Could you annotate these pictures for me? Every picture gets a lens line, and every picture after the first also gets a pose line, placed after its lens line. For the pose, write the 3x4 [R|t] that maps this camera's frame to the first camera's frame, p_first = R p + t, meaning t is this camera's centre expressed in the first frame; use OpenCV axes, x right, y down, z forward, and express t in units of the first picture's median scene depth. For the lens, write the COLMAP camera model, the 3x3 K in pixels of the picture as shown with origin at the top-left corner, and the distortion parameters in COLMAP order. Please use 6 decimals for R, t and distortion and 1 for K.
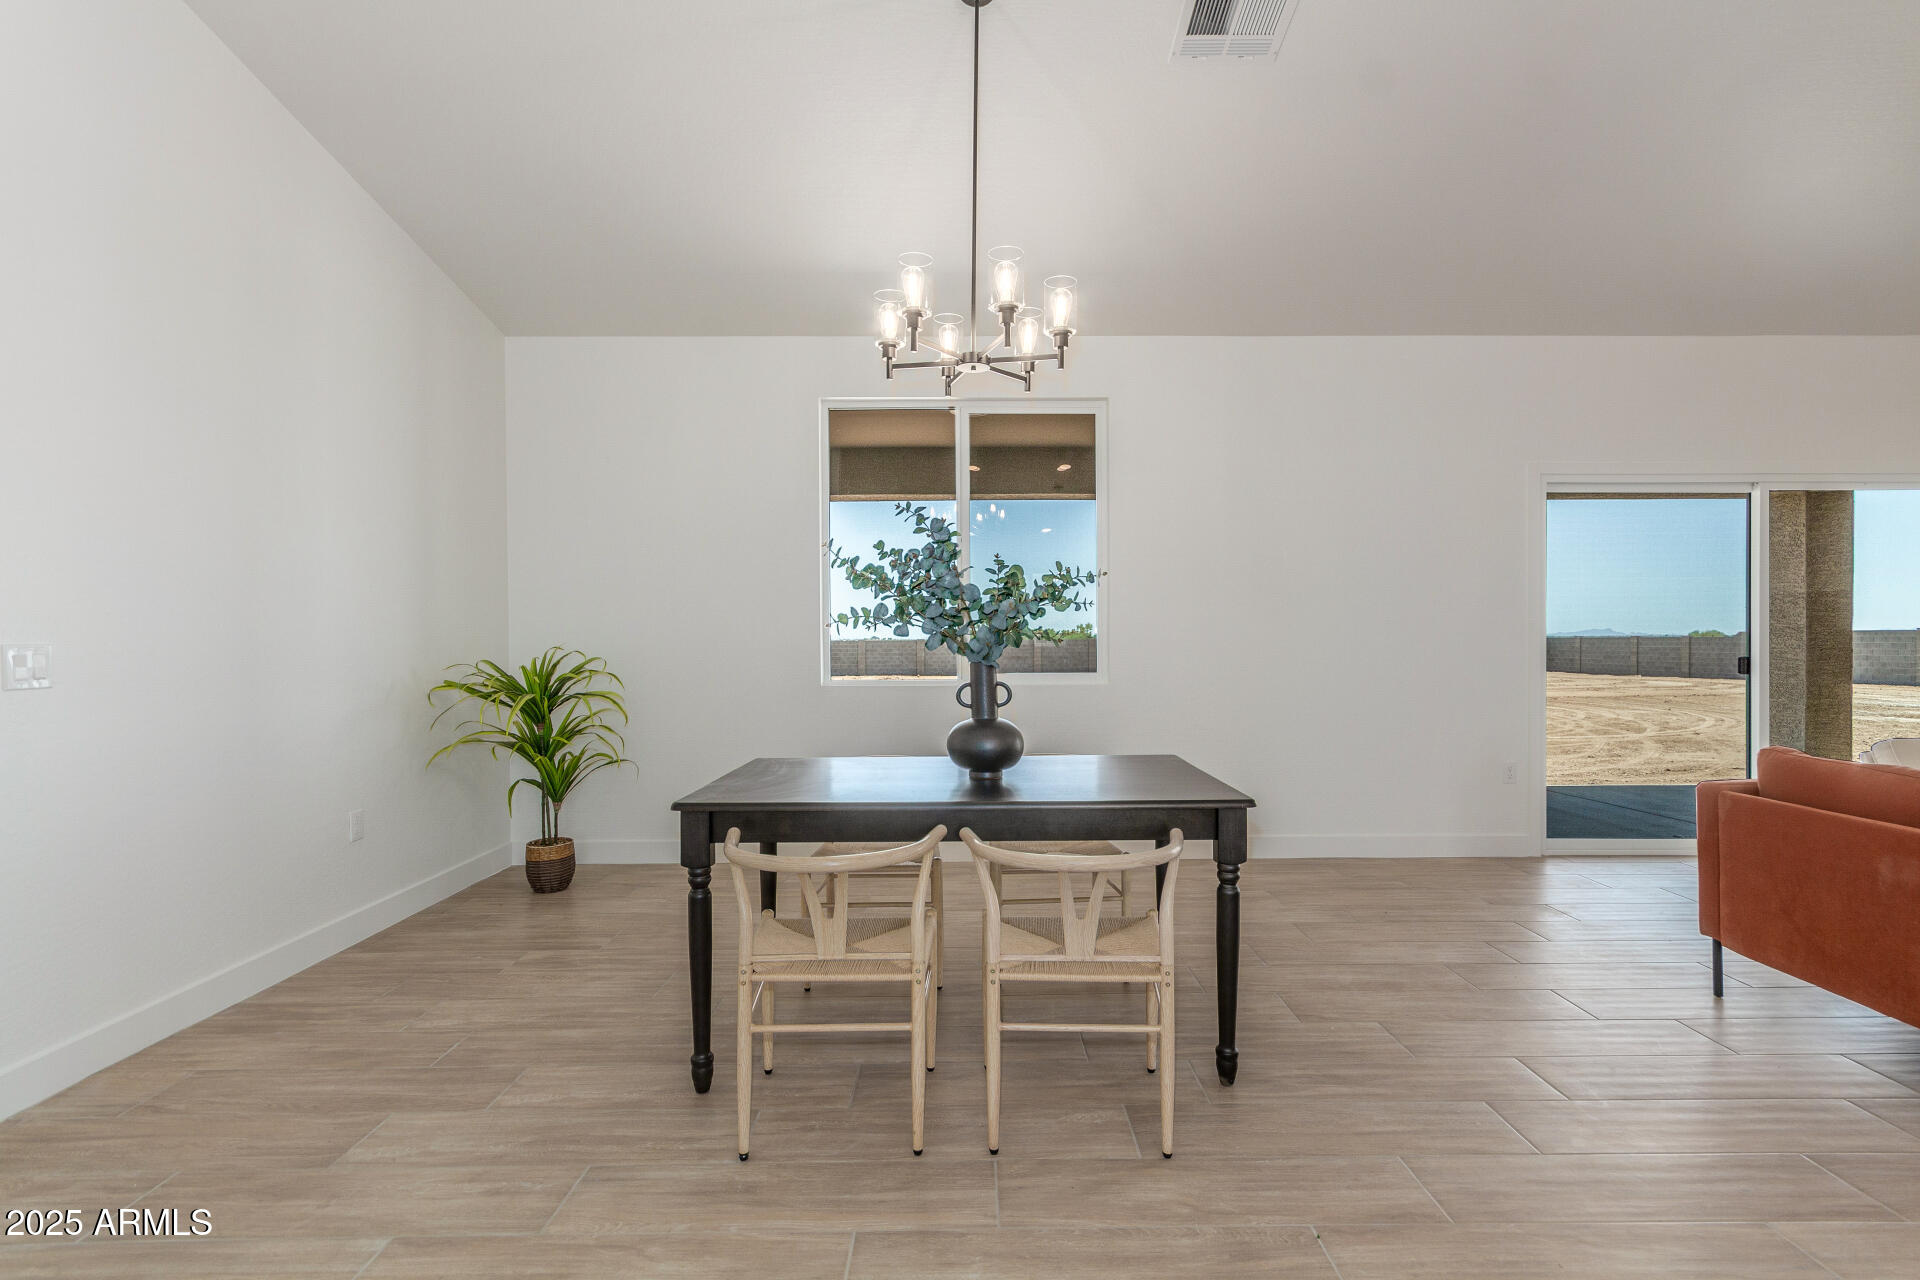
lens RADIAL K [[877.1, 0, 983.1], [0, 877.1, 639.1], [0, 0, 1]] dist [0.002099, 0.000438]
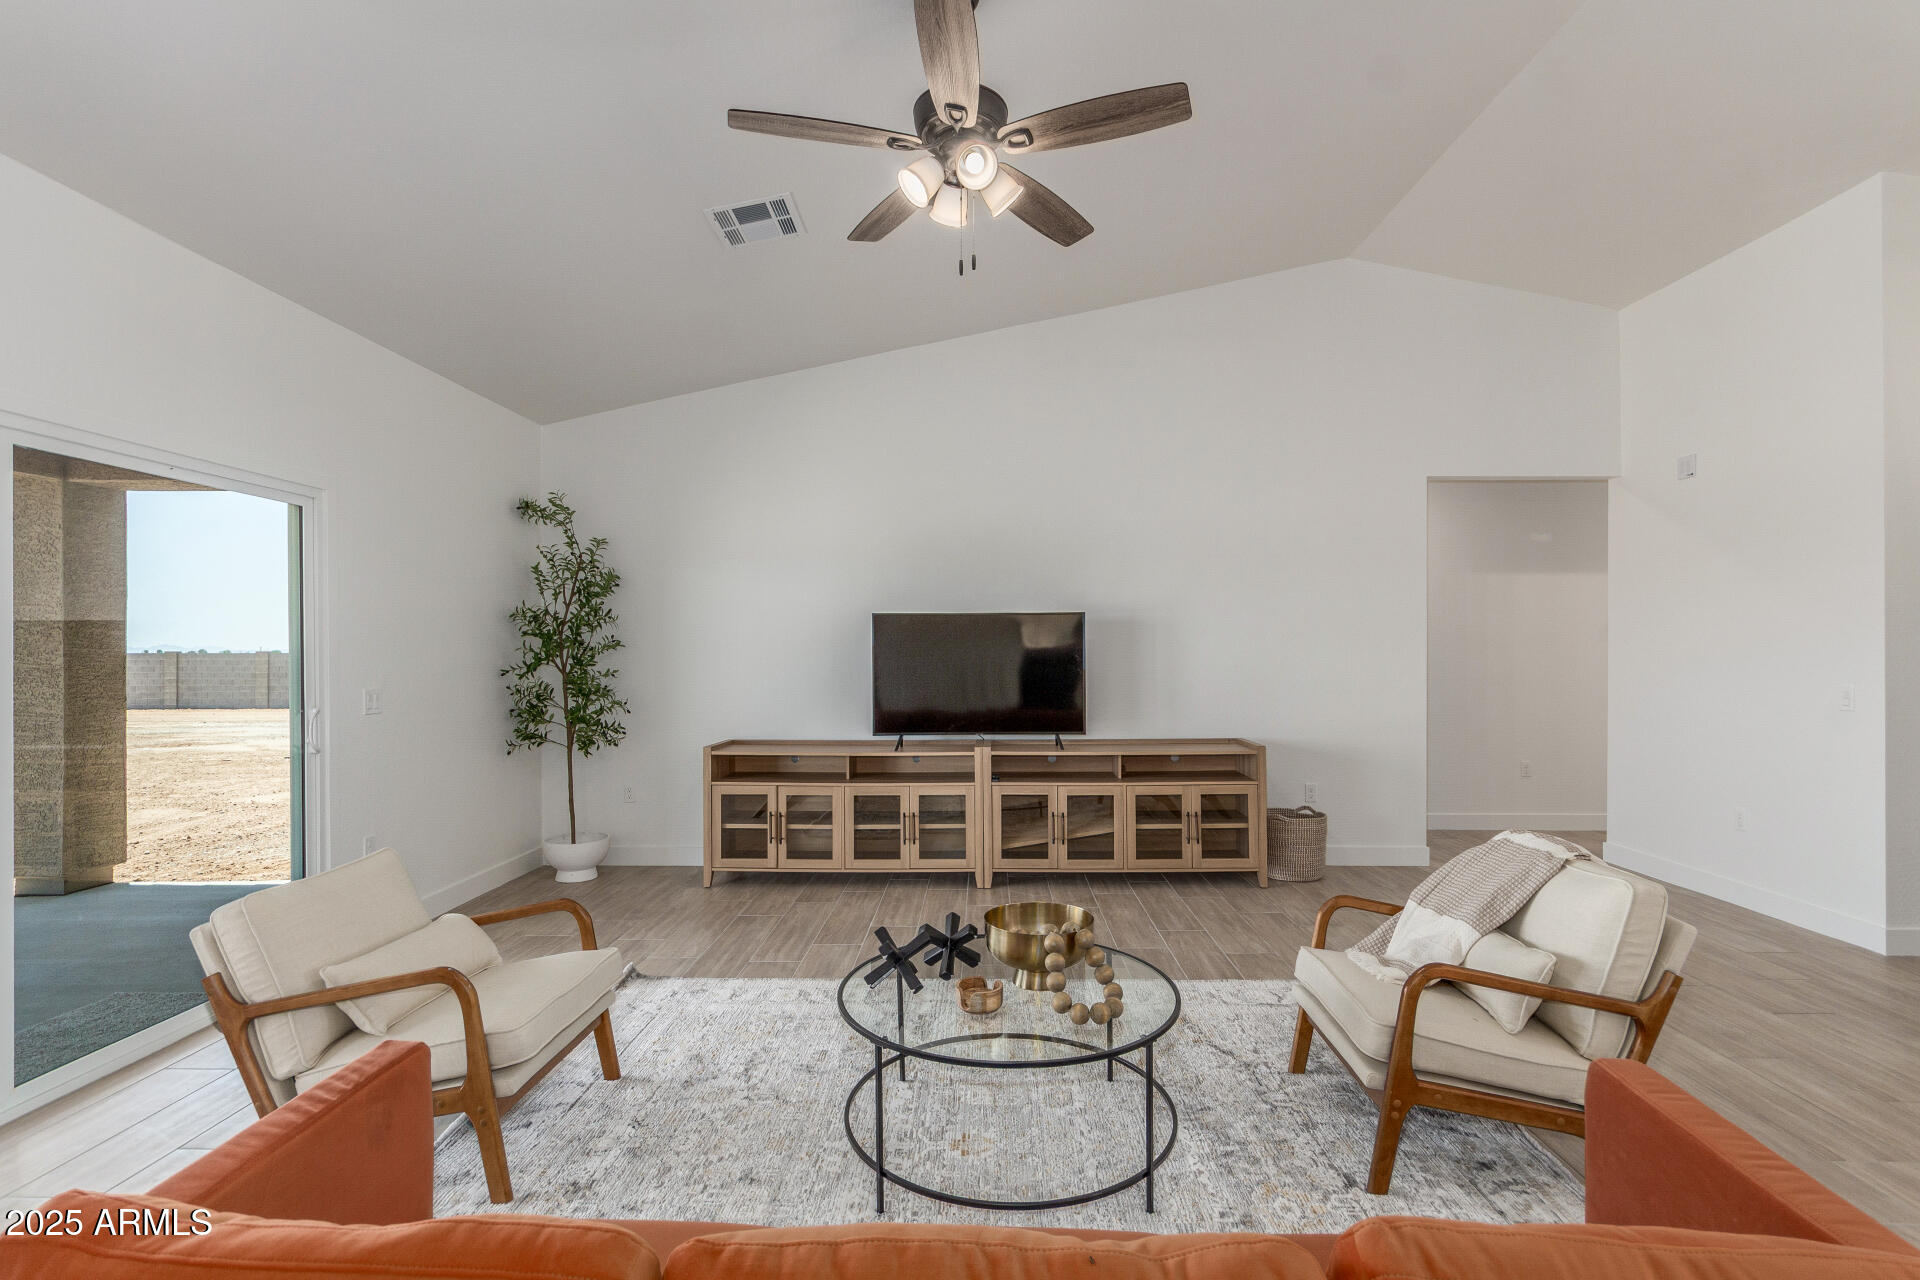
lens RADIAL K [[892.4, 0, 960.0], [0, 892.4, 640.0], [0, 0, 1]] dist [0.000504, 0.000356]
pose [[0.040189, 0.001770, 0.999191, 0.237838], [0.004047, 0.999990, -0.001934, -0.032701], [-0.999184, 0.004121, 0.040182, 0.240322]]
